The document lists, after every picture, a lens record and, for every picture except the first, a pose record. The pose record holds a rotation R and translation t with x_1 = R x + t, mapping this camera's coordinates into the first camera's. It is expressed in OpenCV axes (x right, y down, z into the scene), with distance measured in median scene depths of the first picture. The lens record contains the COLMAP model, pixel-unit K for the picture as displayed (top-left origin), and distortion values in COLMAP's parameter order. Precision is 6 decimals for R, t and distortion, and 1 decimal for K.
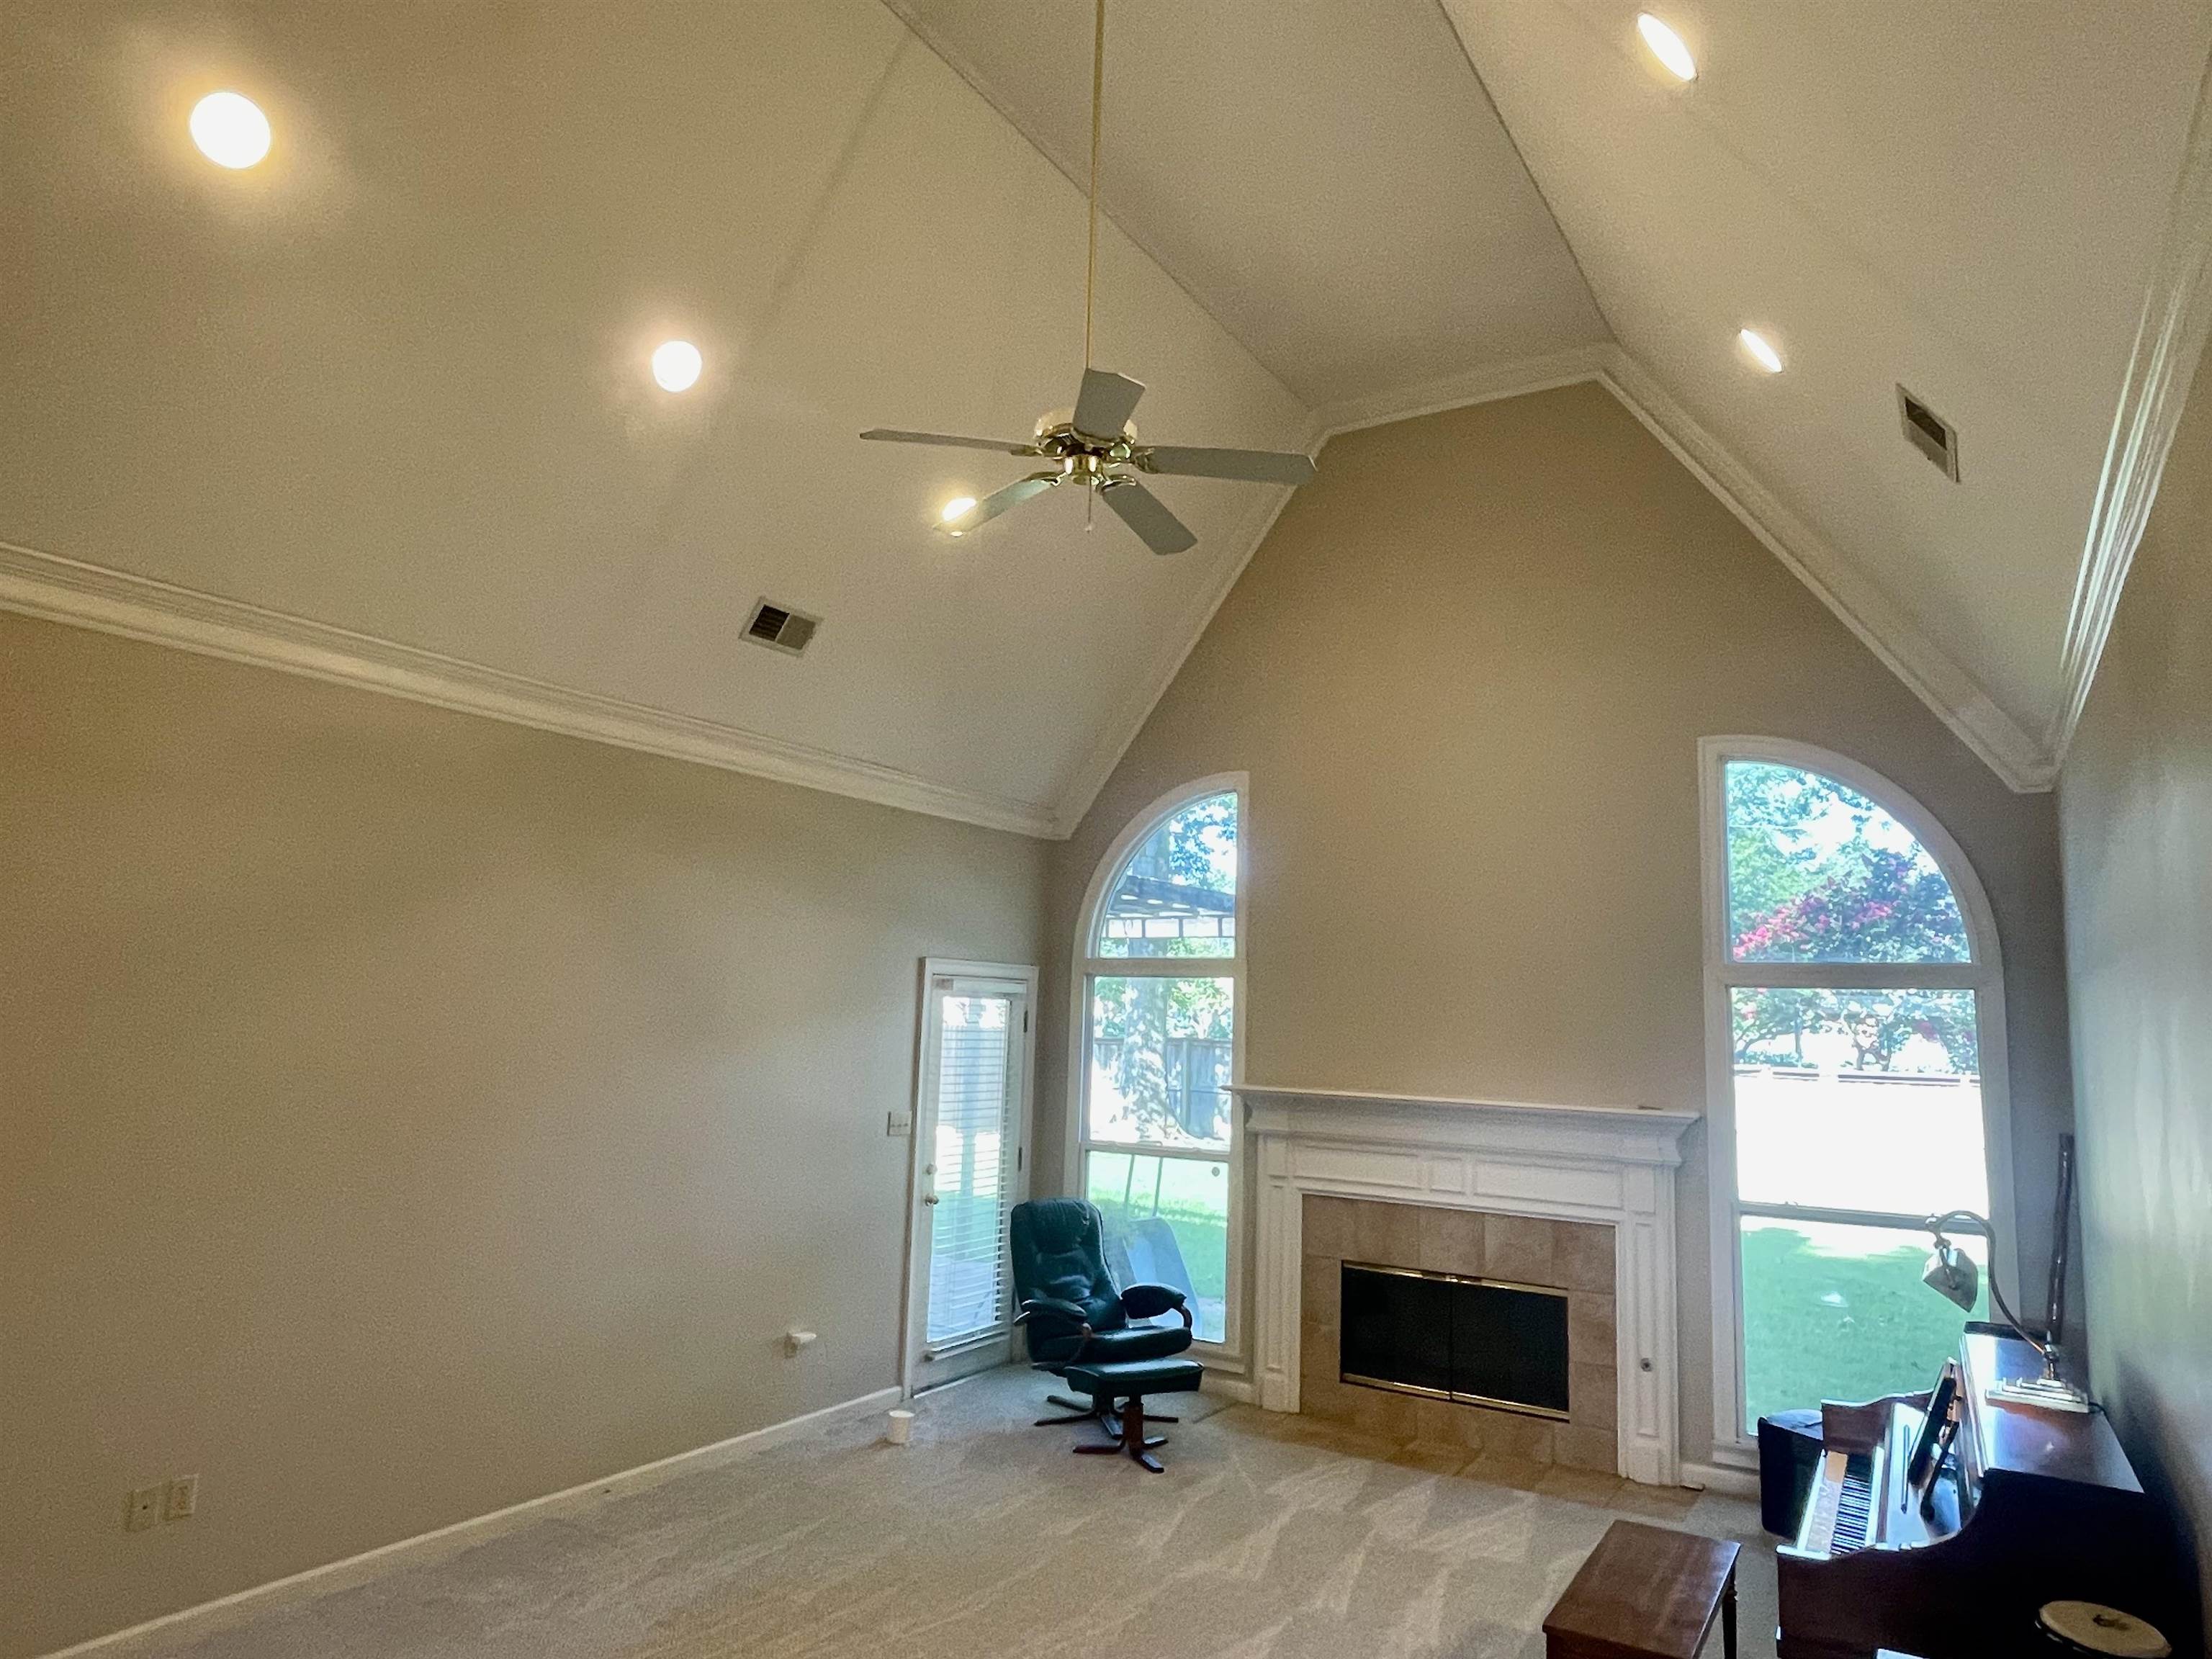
lens RADIAL K [[1362.0, 0, 1104.9], [0, 1362.0, 832.9], [0, 0, 1]] dist [-0.005864, 0.004976]
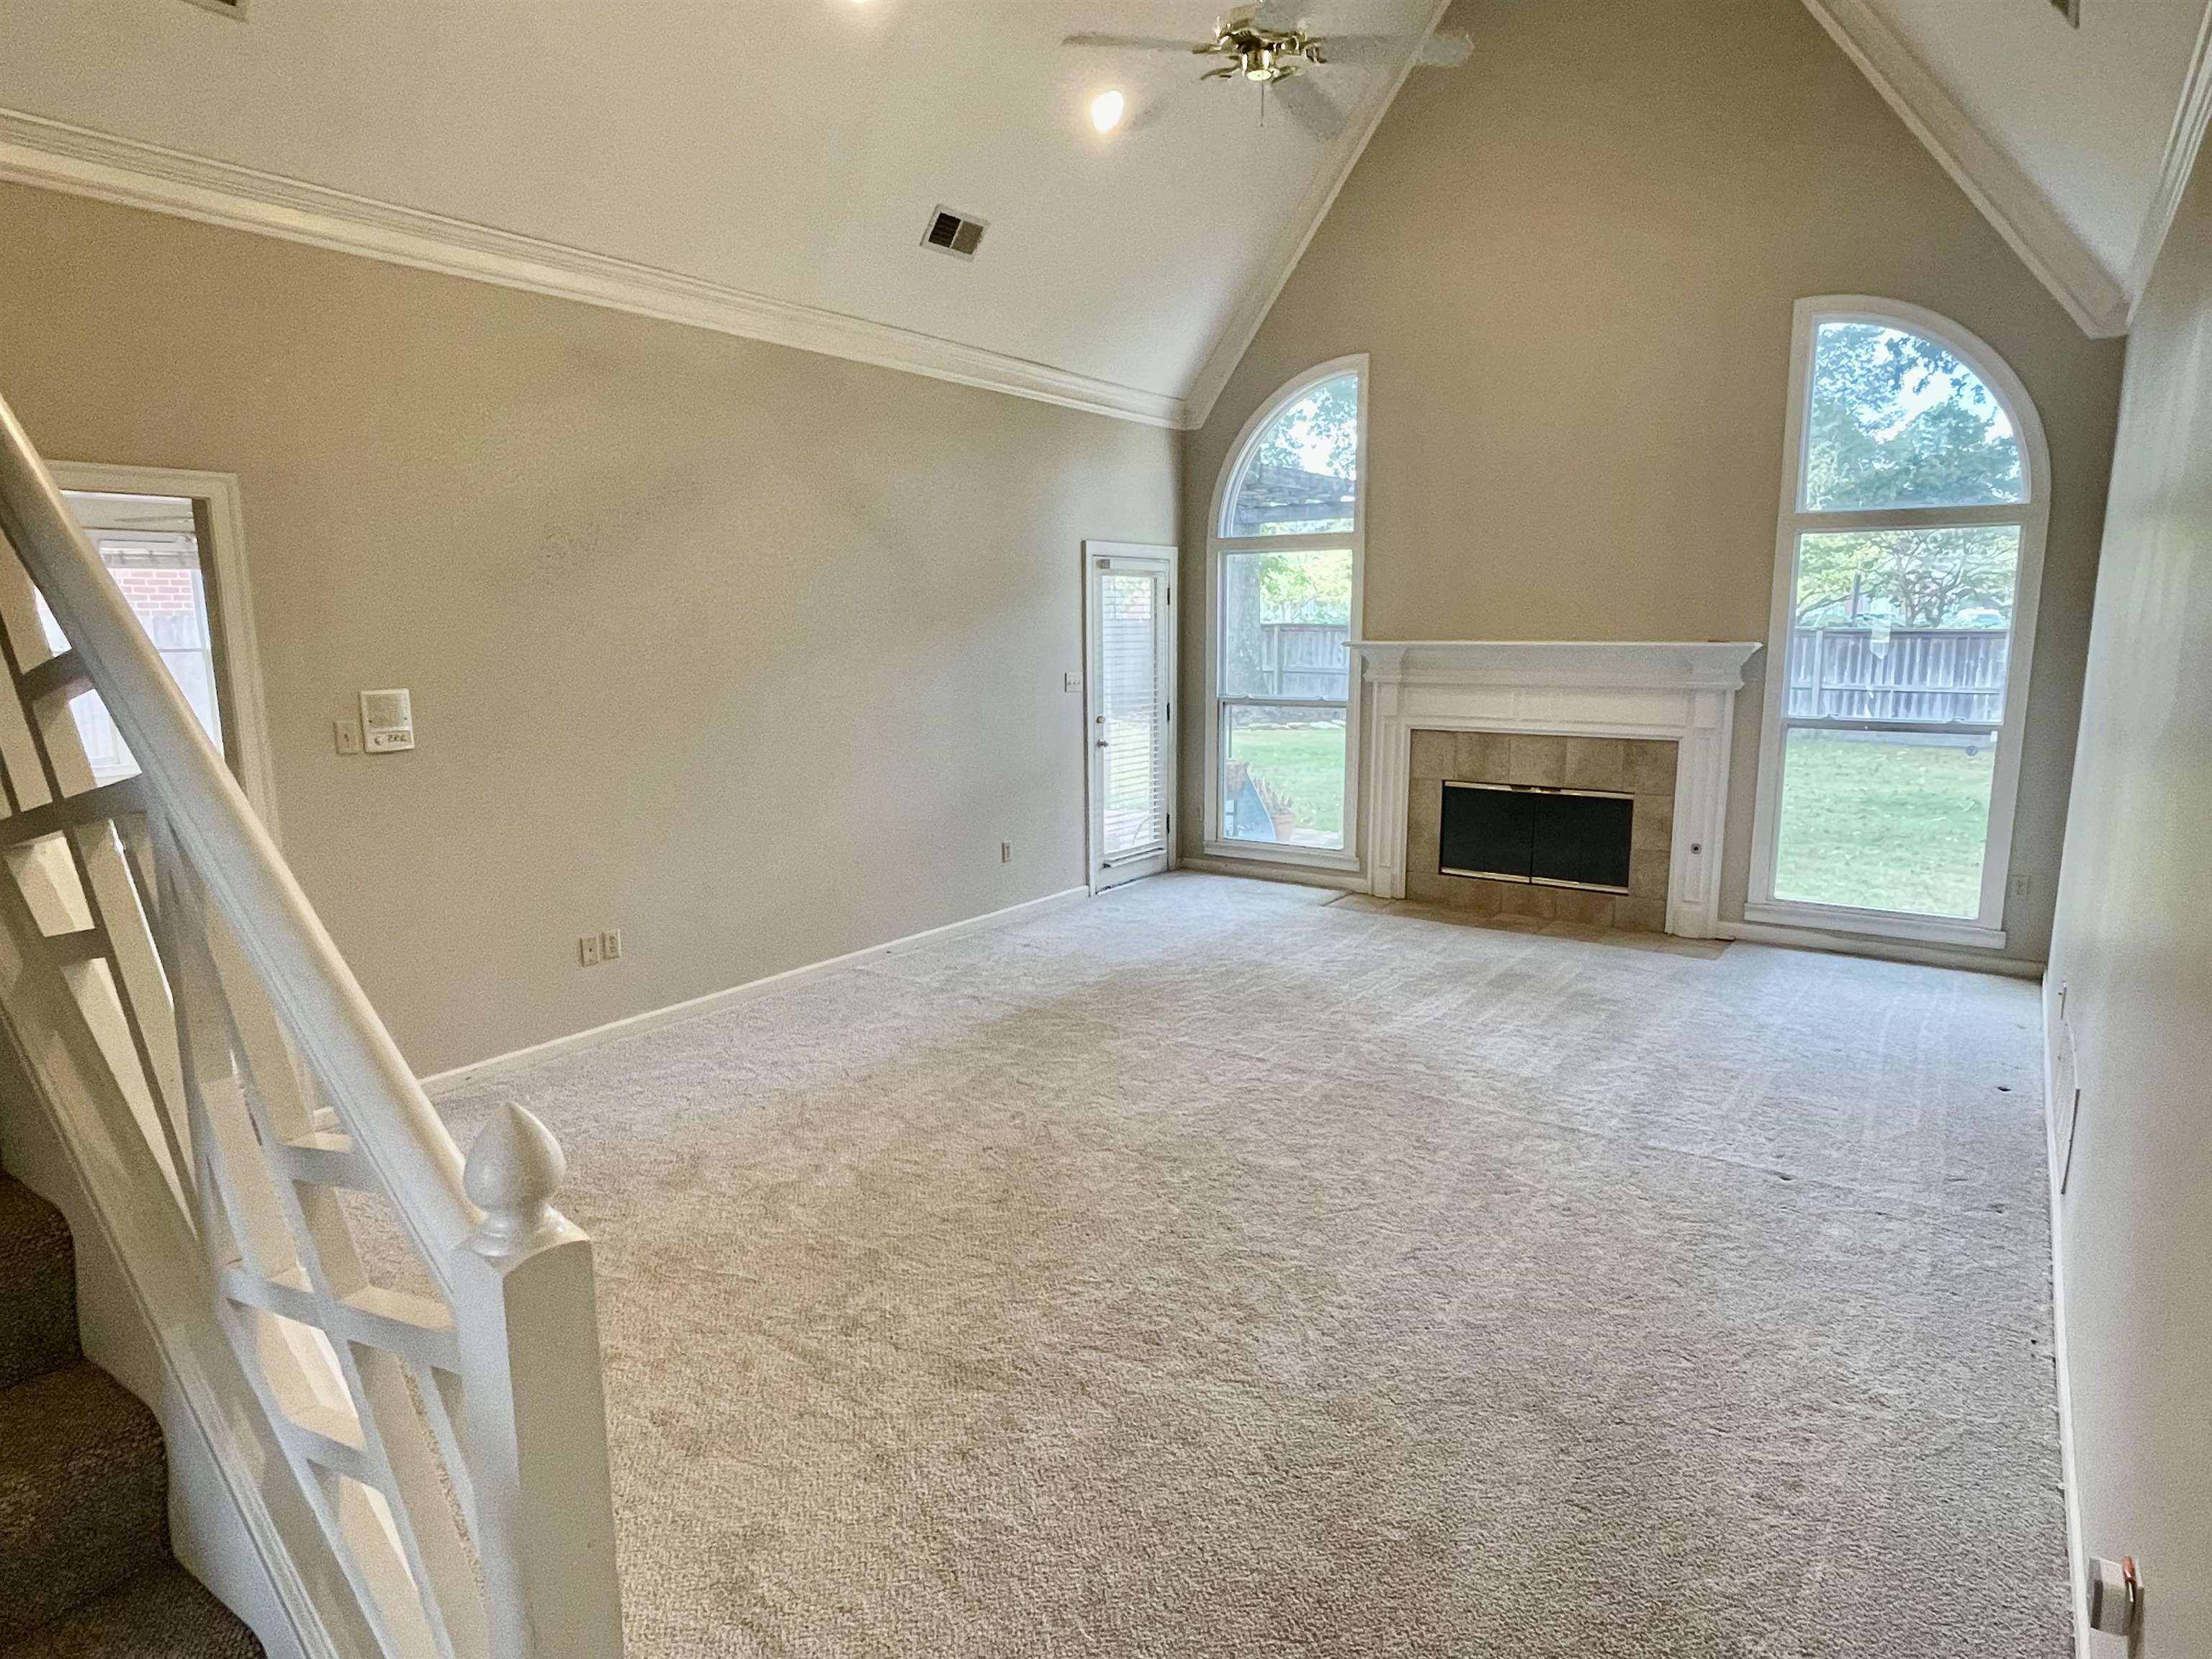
lens RADIAL K [[1239.7, 0, 1120.3], [0, 1239.7, 819.5], [0, 0, 1]] dist [0.003829, -0.004624]
pose [[0.997469, -0.026977, -0.065788, -0.045459], [0.045163, 0.955001, 0.293143, 0.011180], [0.054919, -0.295372, 0.953802, -0.089114]]
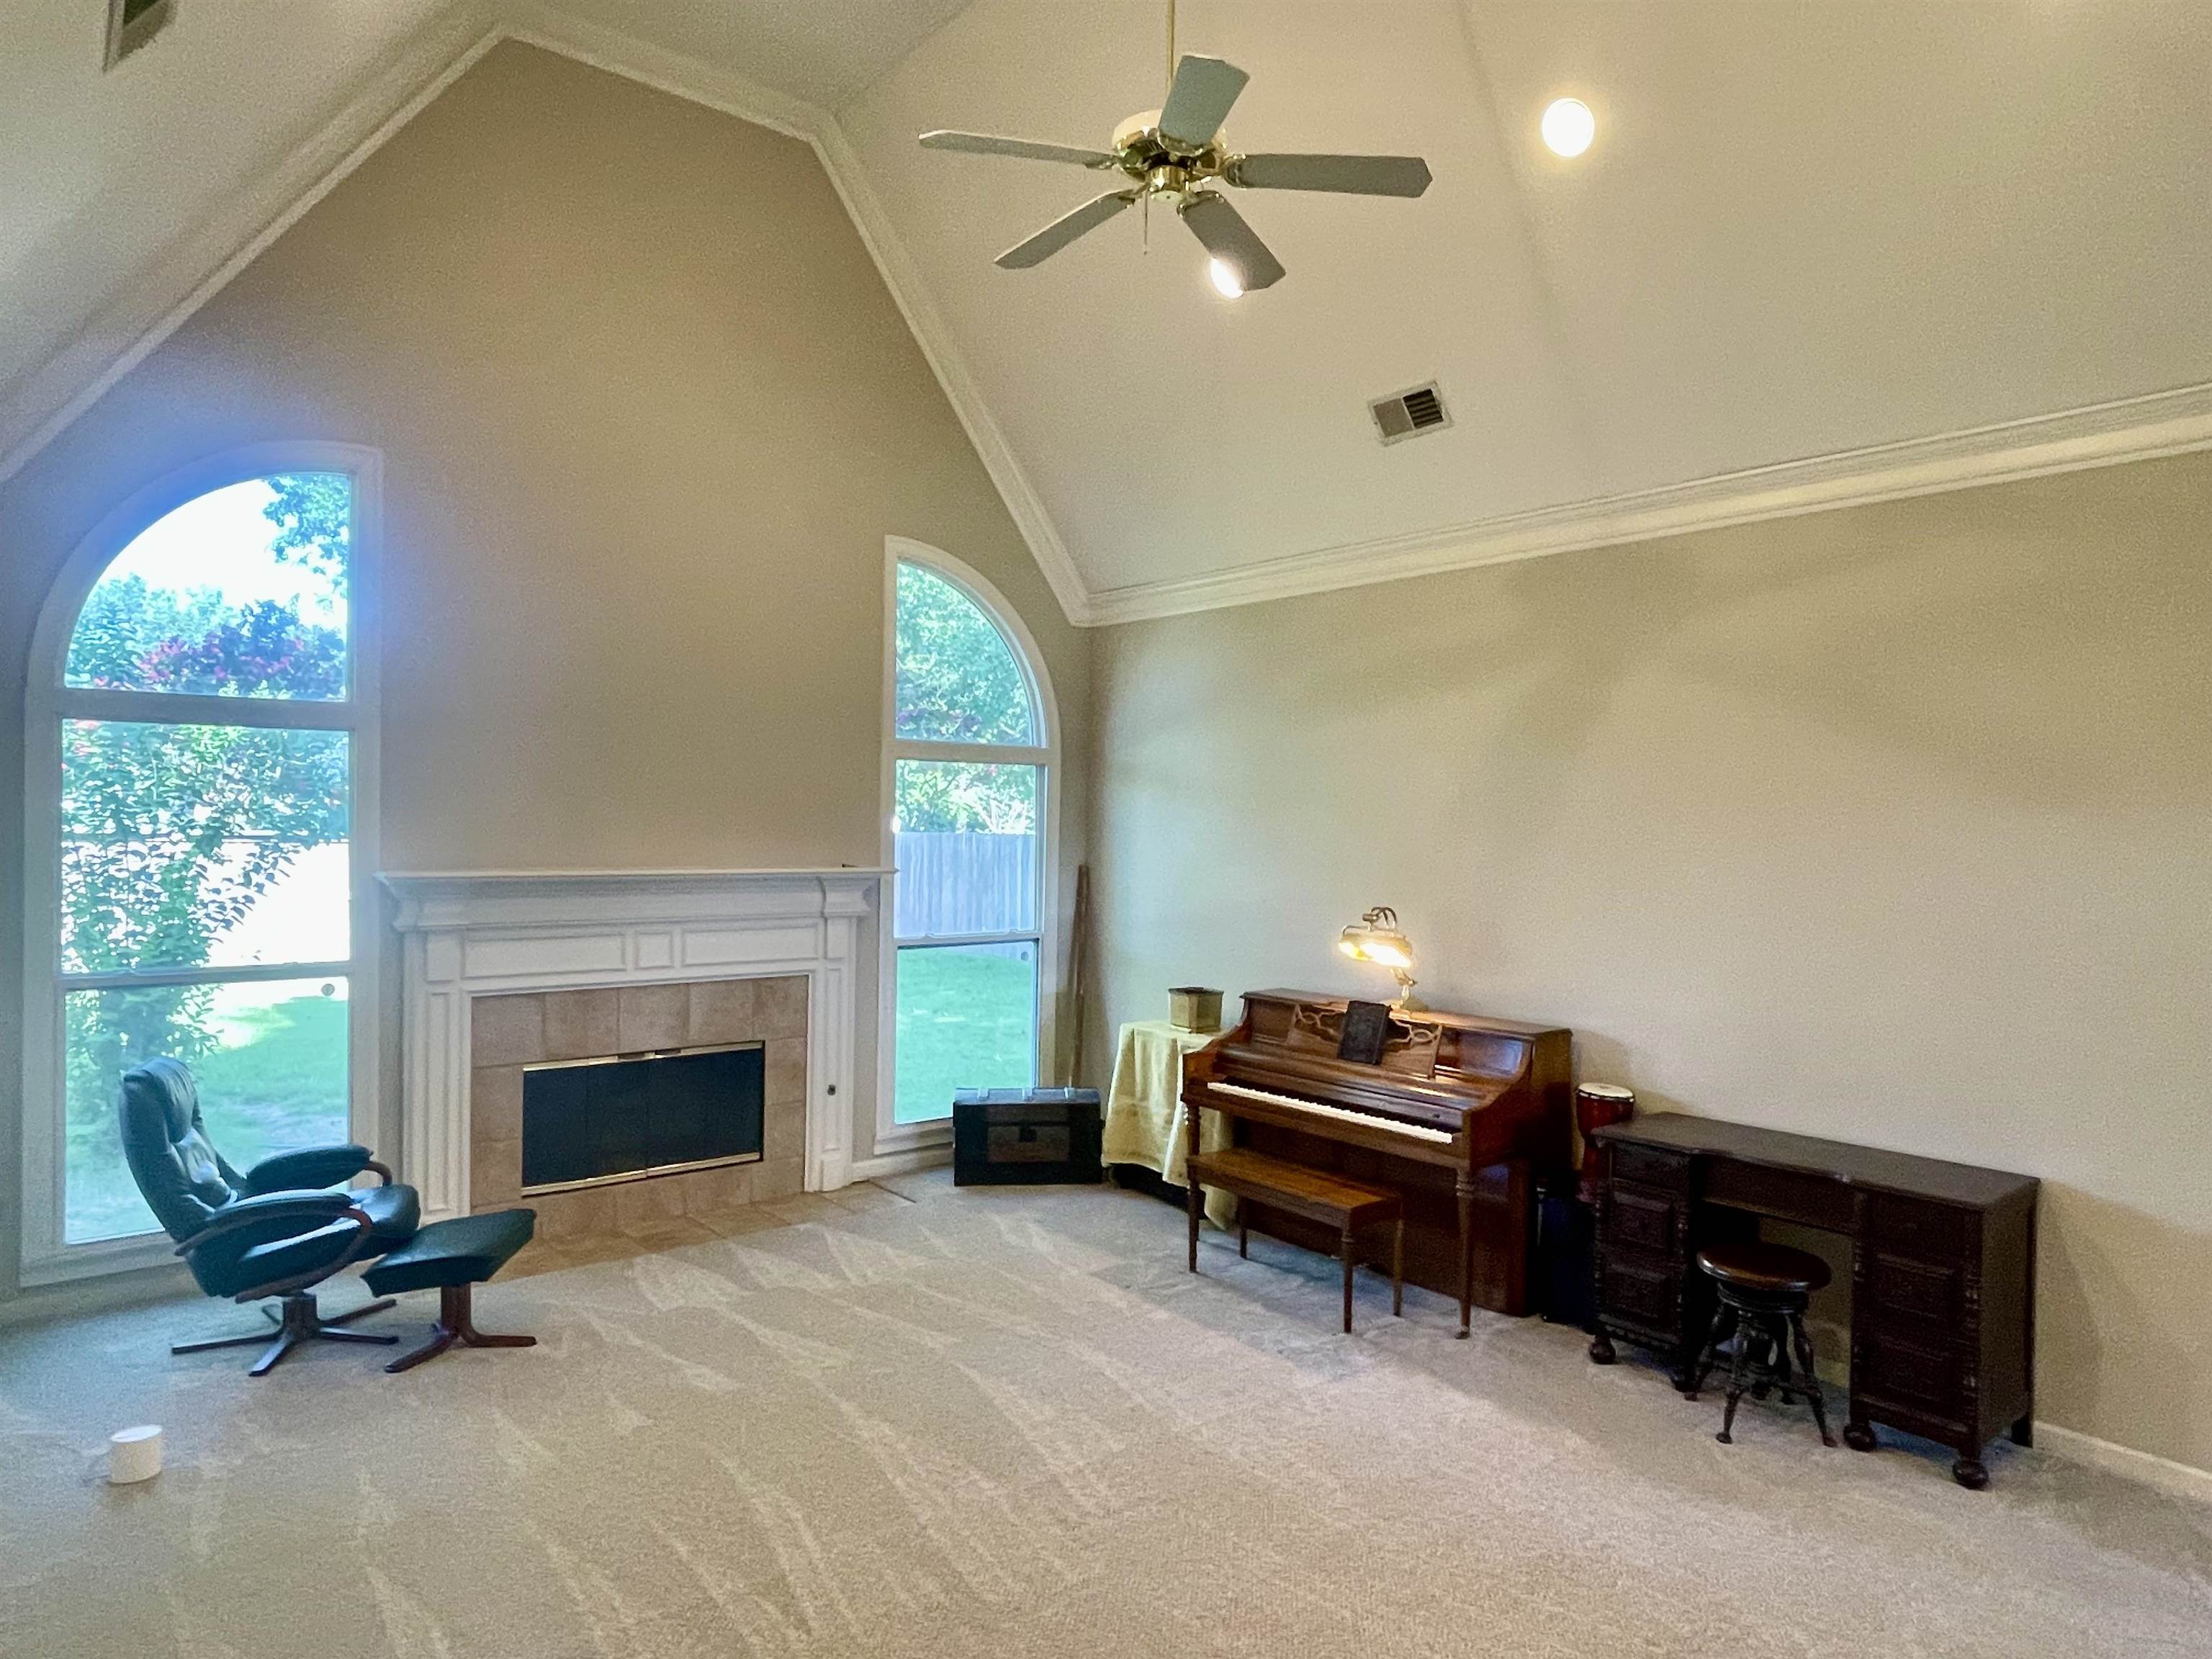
lens RADIAL K [[1362.0, 0, 1116.8], [0, 1362.0, 837.6], [0, 0, 1]] dist [-0.005864, 0.004976]
pose [[0.330397, -0.038744, 0.943046, -0.547958], [-0.133568, 0.987182, 0.087353, 0.050689], [-0.934343, -0.154822, 0.320987, 0.423029]]
